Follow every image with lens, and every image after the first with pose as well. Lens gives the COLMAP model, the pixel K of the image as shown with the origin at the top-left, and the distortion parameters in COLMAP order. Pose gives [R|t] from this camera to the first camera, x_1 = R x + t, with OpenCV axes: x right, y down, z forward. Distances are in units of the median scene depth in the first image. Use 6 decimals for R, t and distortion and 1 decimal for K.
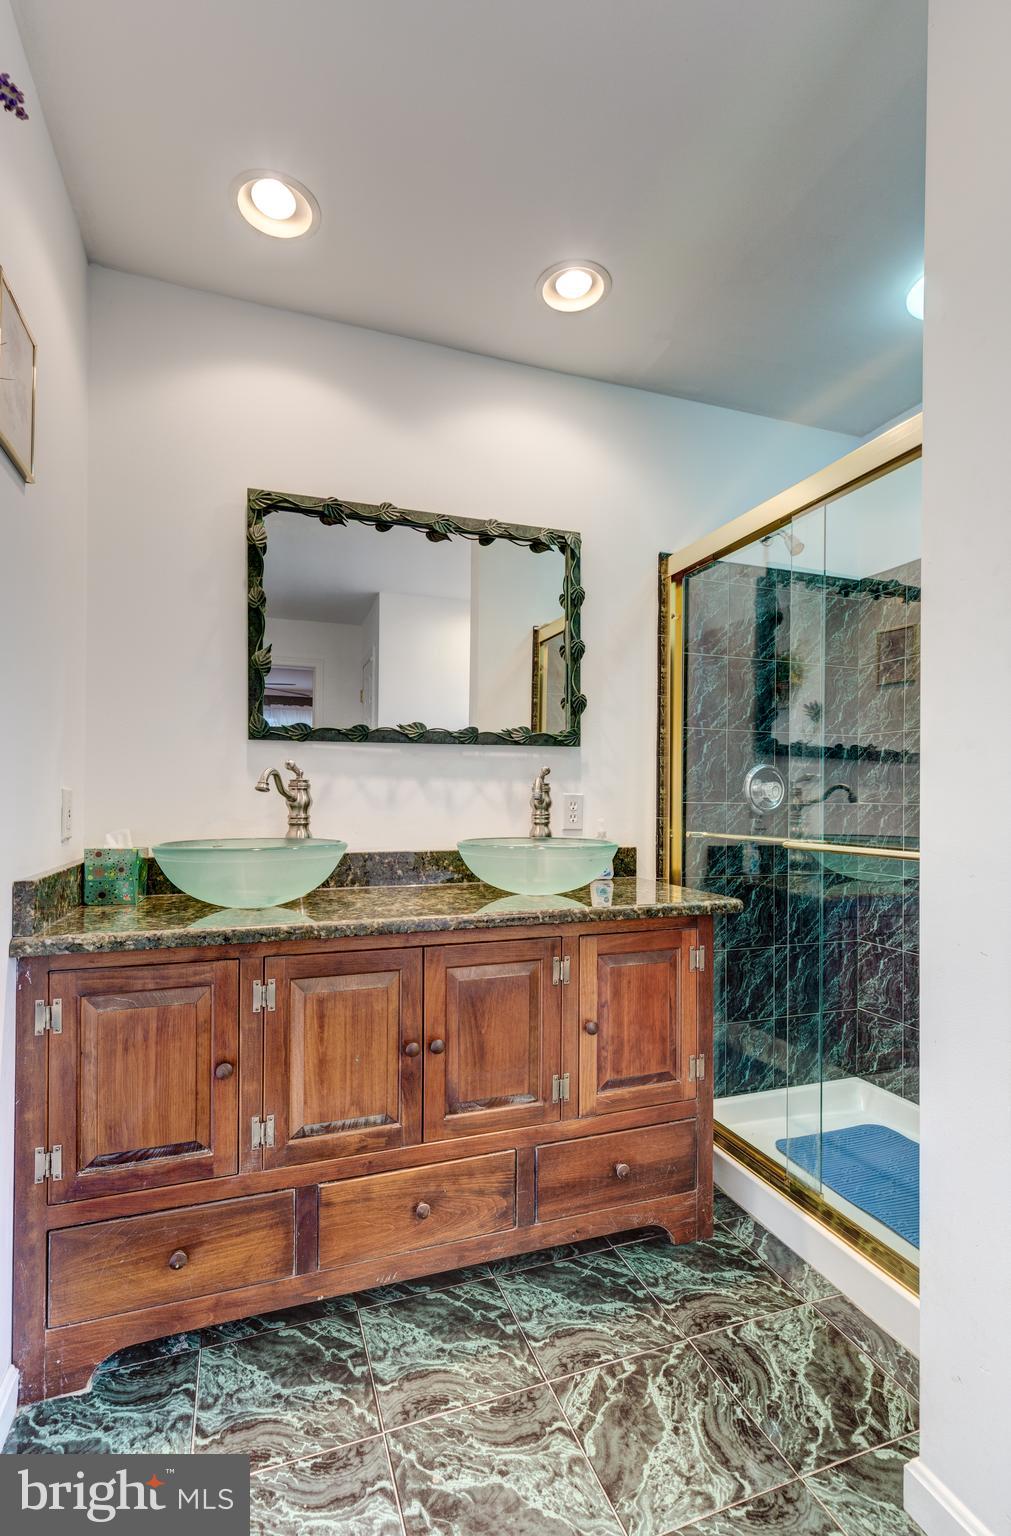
lens RADIAL K [[707.1, 0, 508.0], [0, 707.1, 792.4], [0, 0, 1]] dist [0.000466, 0.000238]
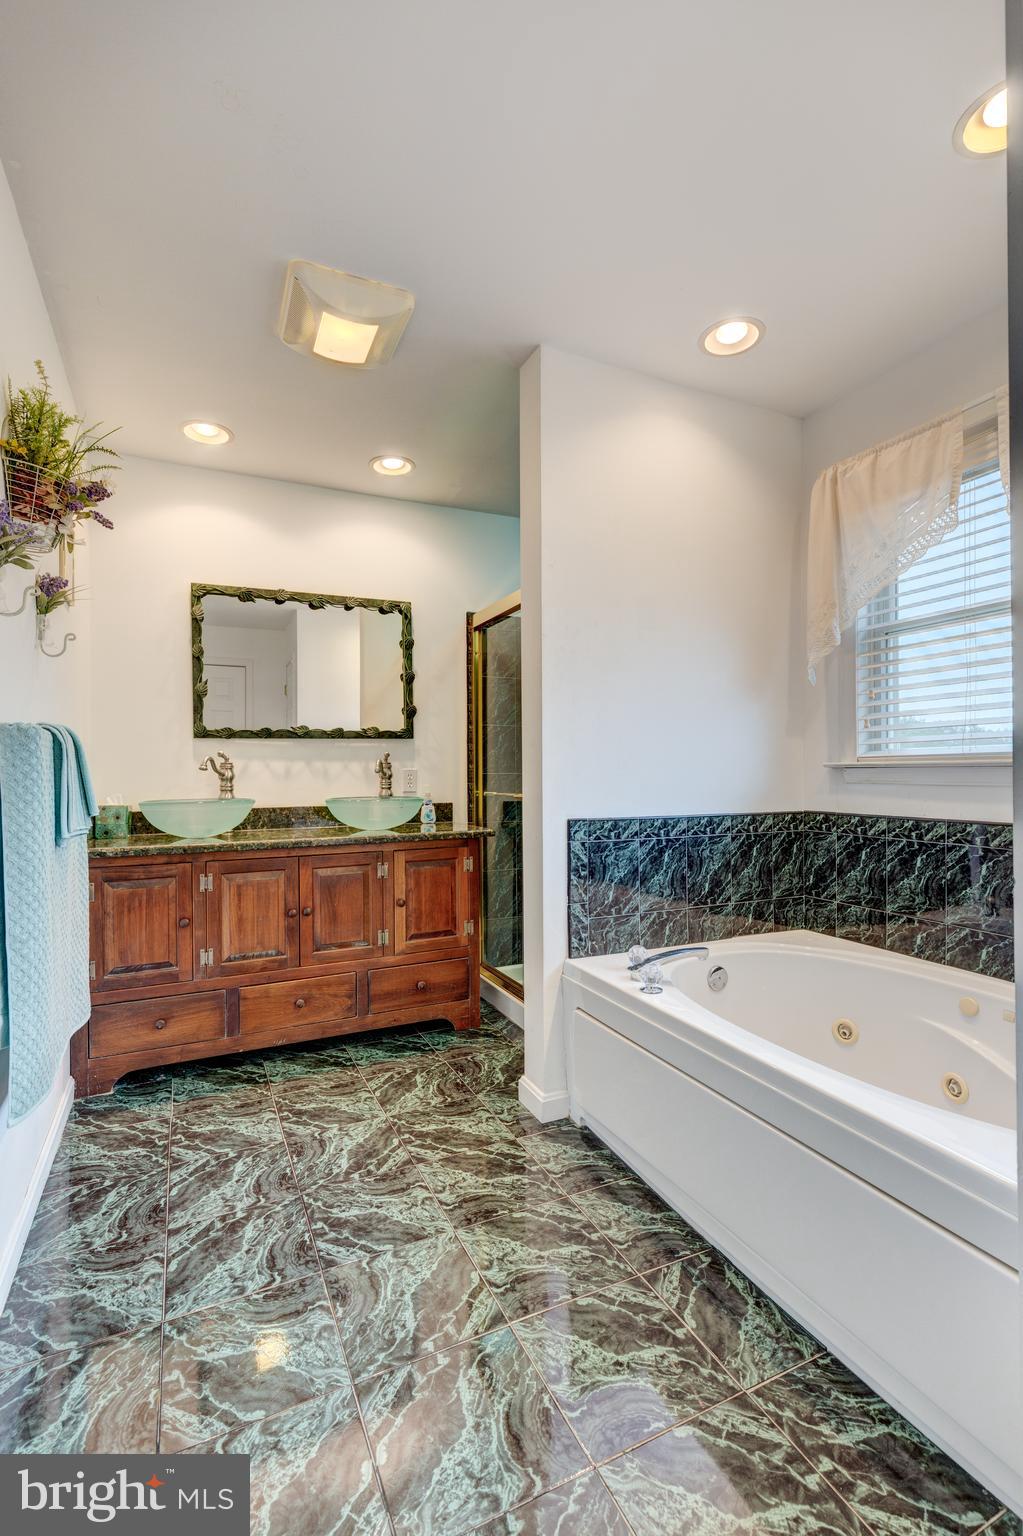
lens RADIAL K [[684.0, 0, 511.5], [0, 684.0, 768.0], [0, 0, 1]] dist [-0.000114, -0.000280]
pose [[0.995674, -0.014147, 0.091830, 0.250454], [0.014015, 0.999900, 0.002088, 0.000005], [-0.091850, -0.000792, 0.995772, -0.738039]]
